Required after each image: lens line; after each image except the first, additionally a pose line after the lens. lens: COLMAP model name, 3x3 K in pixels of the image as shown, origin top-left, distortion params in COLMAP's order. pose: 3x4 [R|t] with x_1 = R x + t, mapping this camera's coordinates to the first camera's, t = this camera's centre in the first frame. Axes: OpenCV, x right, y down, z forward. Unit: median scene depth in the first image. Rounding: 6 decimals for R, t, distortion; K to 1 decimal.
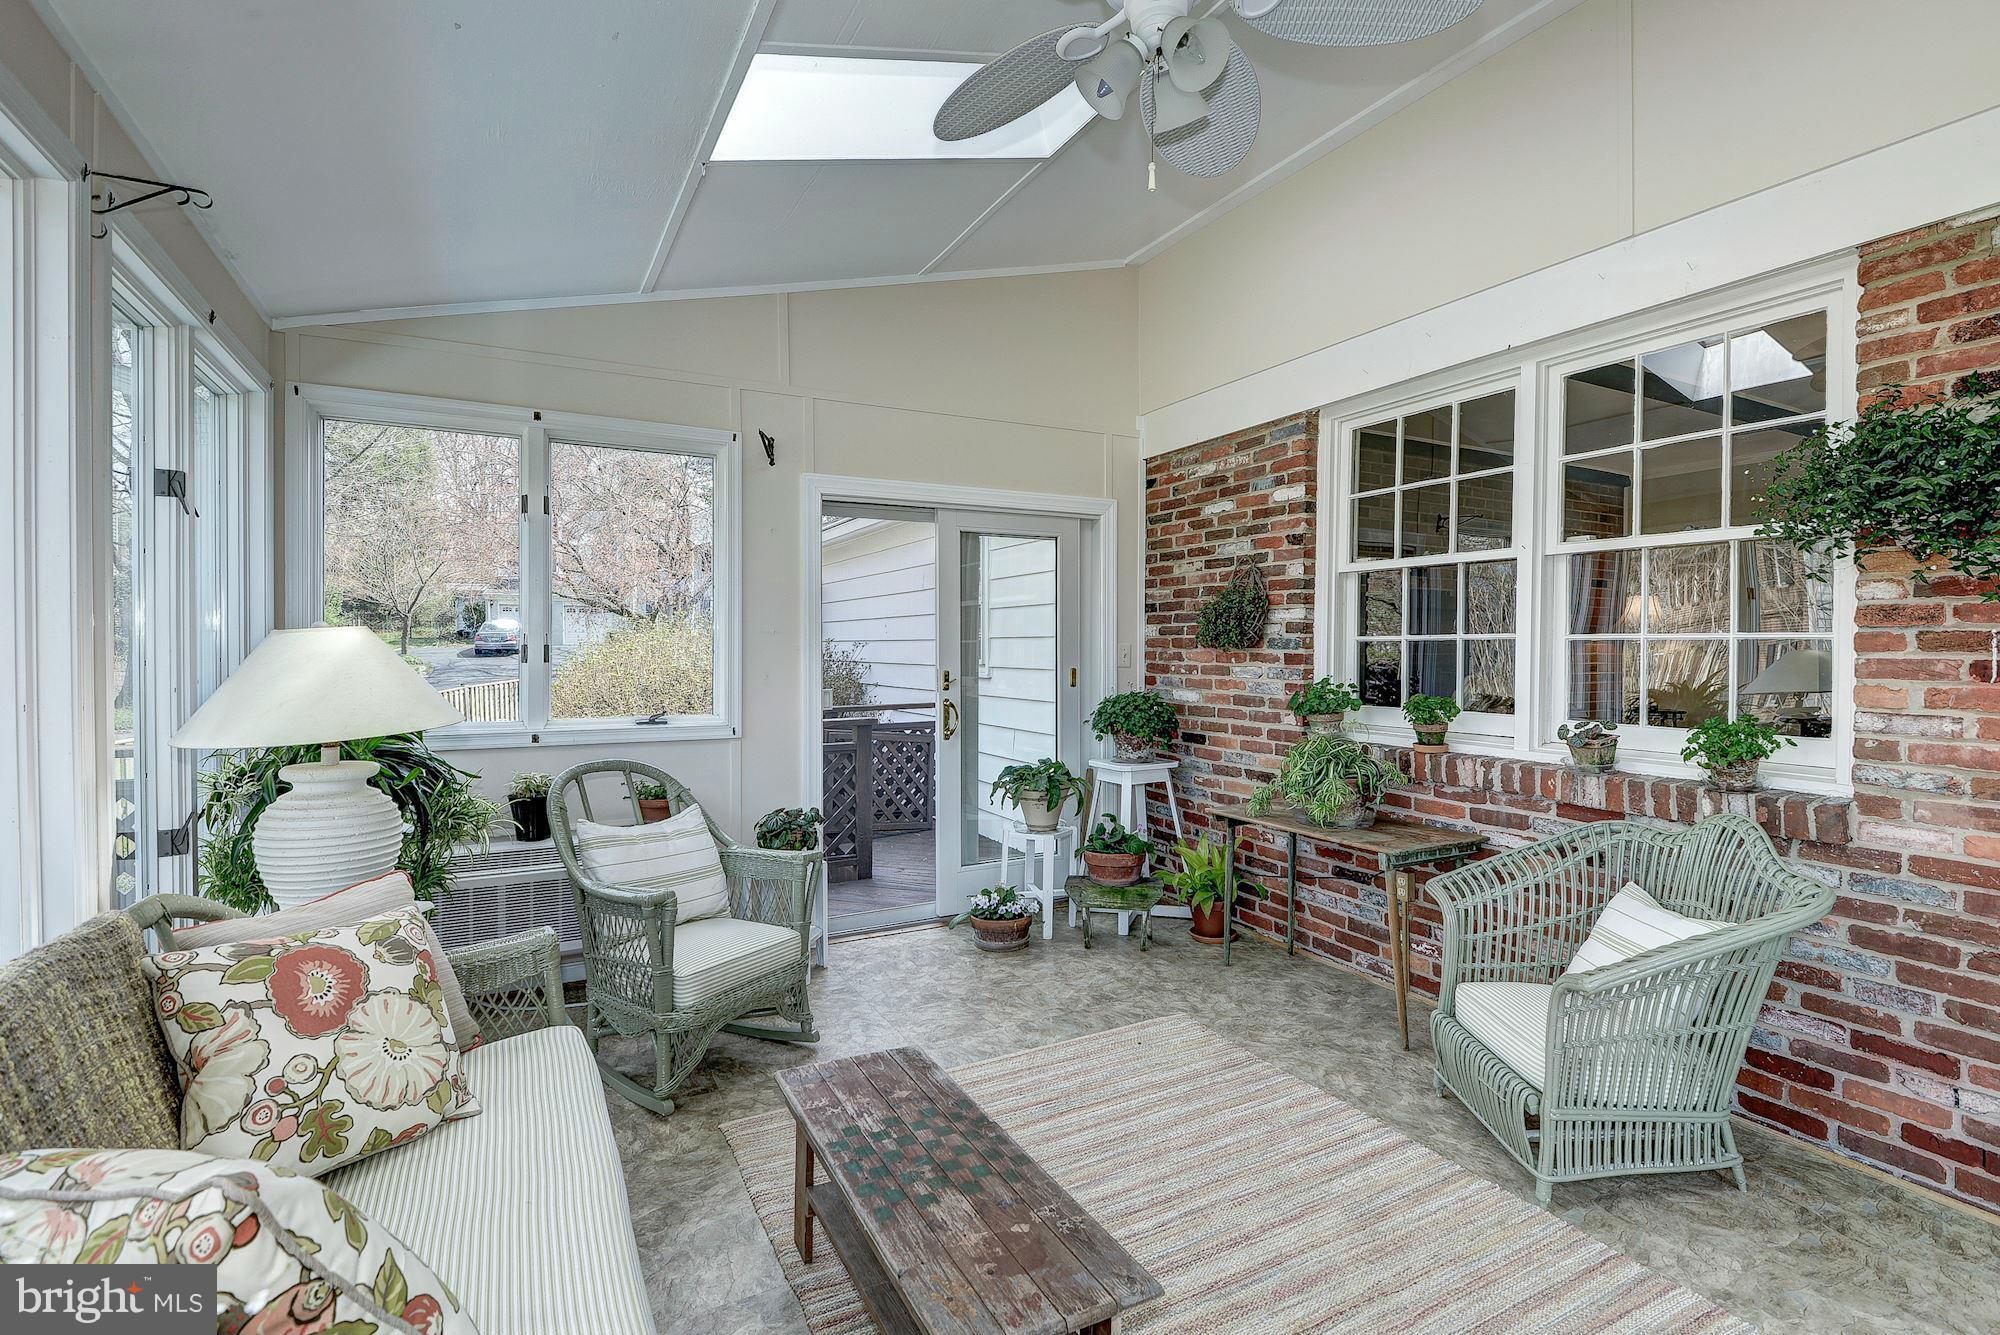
lens RADIAL K [[917.6, 0, 1001.5], [0, 917.6, 662.7], [0, 0, 1]] dist [0.002298, 0.000175]
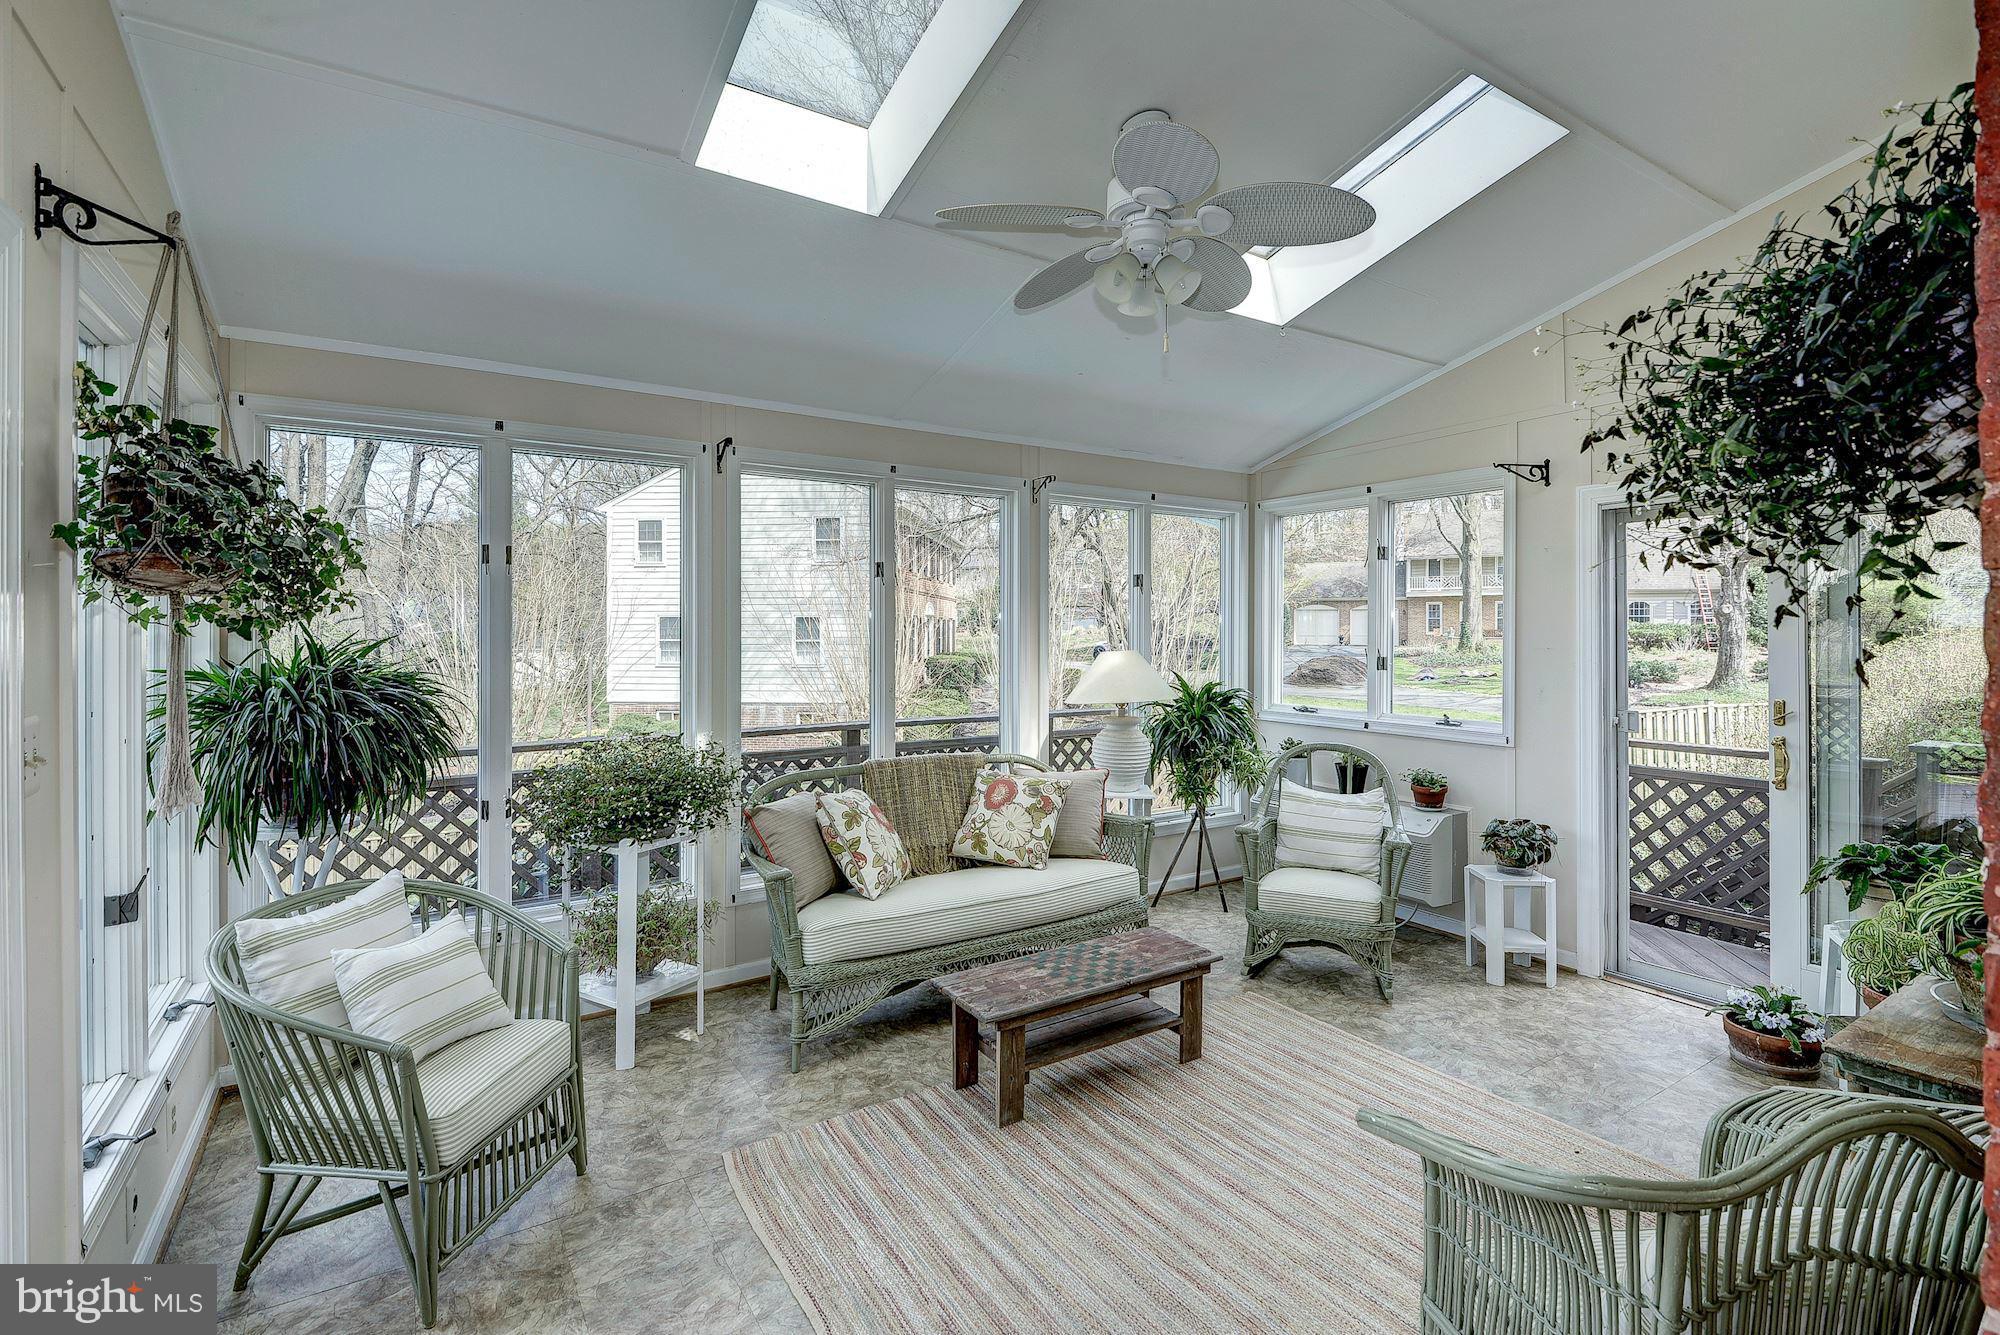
lens RADIAL K [[917.6, 0, 993.6], [0, 917.6, 630.6], [0, 0, 1]] dist [0.002298, 0.000175]
pose [[0.078345, -0.001621, -0.996925, 0.903618], [-0.017366, 0.999845, -0.002991, -0.049746], [0.996775, 0.017547, 0.078304, 0.375195]]
